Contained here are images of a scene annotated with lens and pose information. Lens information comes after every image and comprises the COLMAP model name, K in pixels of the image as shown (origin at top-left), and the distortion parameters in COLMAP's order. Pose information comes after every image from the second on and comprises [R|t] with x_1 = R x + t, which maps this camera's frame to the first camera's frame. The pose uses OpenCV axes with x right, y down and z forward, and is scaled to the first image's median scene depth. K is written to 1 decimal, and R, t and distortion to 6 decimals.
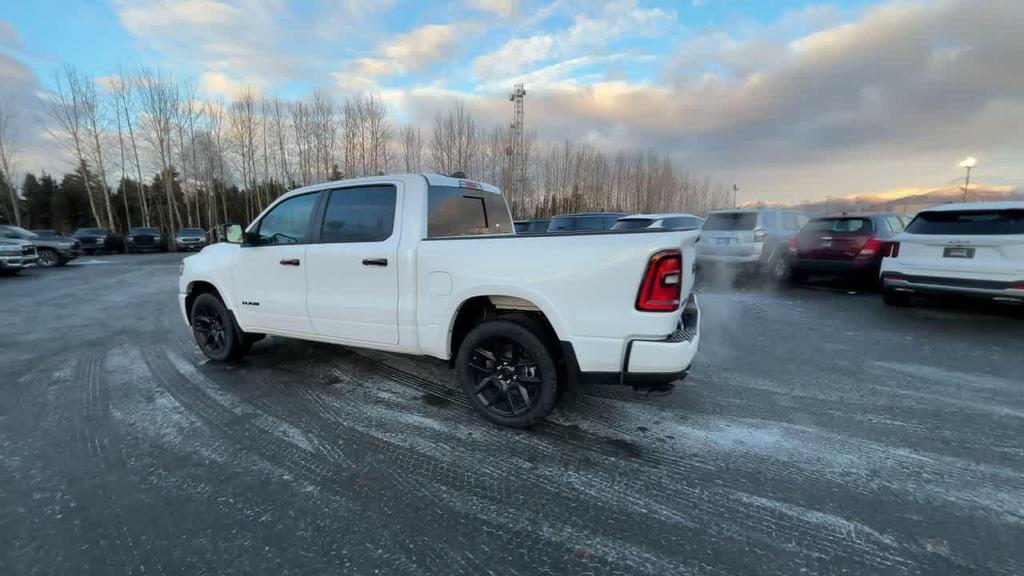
lens RADIAL K [[395.1, 0, 510.3], [0, 395.1, 290.9], [0, 0, 1]] dist [-0.002665, 0.000632]
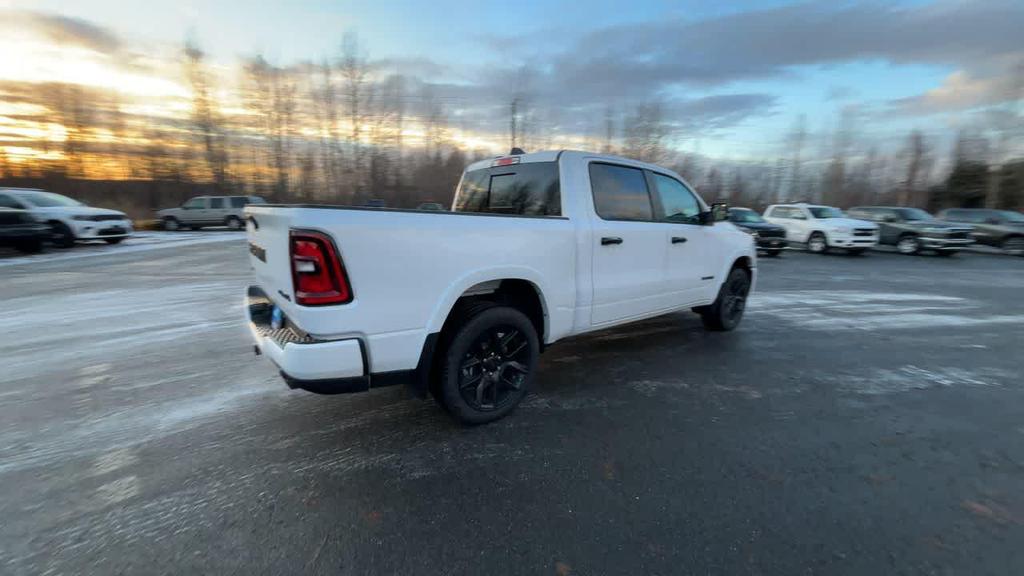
lens RADIAL K [[395.1, 0, 510.3], [0, 395.1, 290.9], [0, 0, 1]] dist [-0.002665, 0.000632]
pose [[-0.422540, 0.186875, -0.886870, 0.752434], [-0.156733, 0.948705, 0.274578, -0.224773], [0.892690, 0.255022, -0.371576, 1.375365]]
